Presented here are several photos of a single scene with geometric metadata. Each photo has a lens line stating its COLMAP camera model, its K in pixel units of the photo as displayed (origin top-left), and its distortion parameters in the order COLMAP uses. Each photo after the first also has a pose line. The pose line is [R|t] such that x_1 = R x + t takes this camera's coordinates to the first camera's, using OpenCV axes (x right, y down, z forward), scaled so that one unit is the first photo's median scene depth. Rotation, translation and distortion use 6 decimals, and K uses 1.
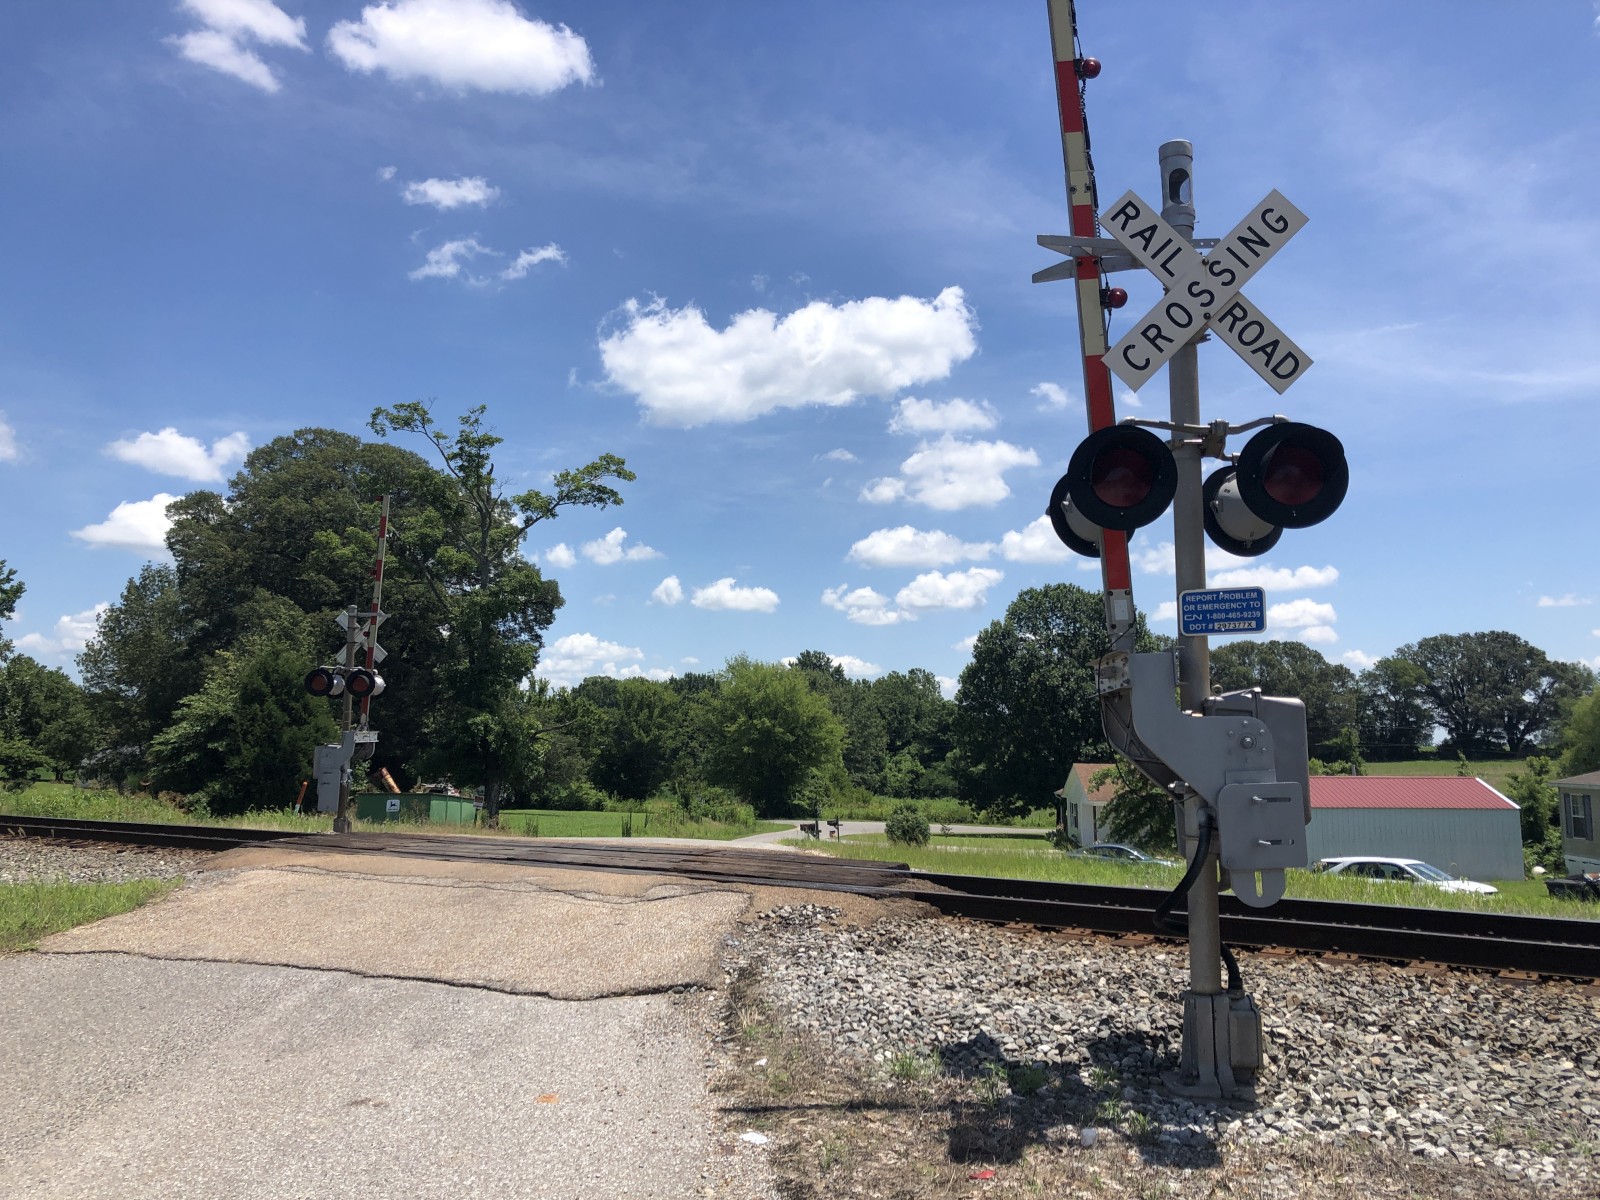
lens RADIAL K [[1275.1, 0, 796.9], [0, 1275.1, 576.5], [0, 0, 1]] dist [0.001072, -0.001840]
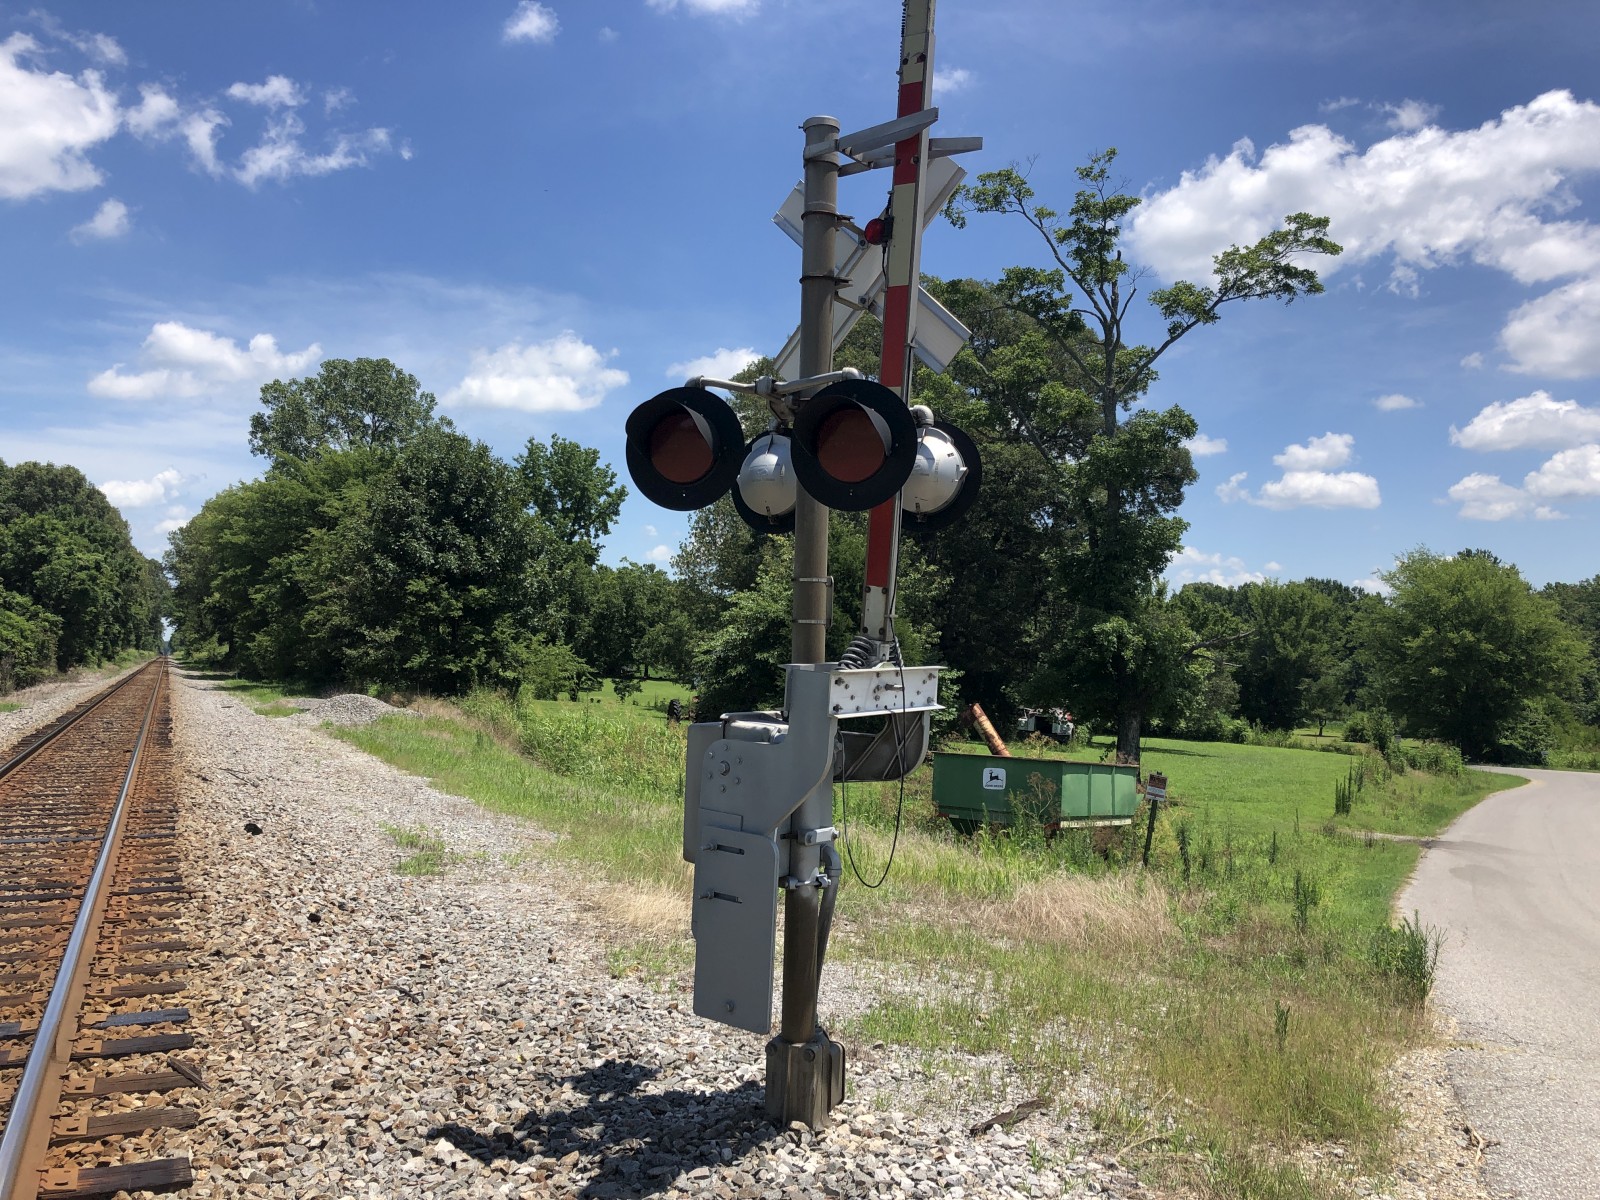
lens RADIAL K [[1291.3, 0, 858.6], [0, 1291.3, 629.0], [0, 0, 1]] dist [0.064496, -0.192866]
pose [[0.920517, 0.011308, -0.390539, -0.096981], [0.032515, 0.993896, 0.105417, 0.034501], [0.389347, -0.109736, 0.914531, 0.300069]]
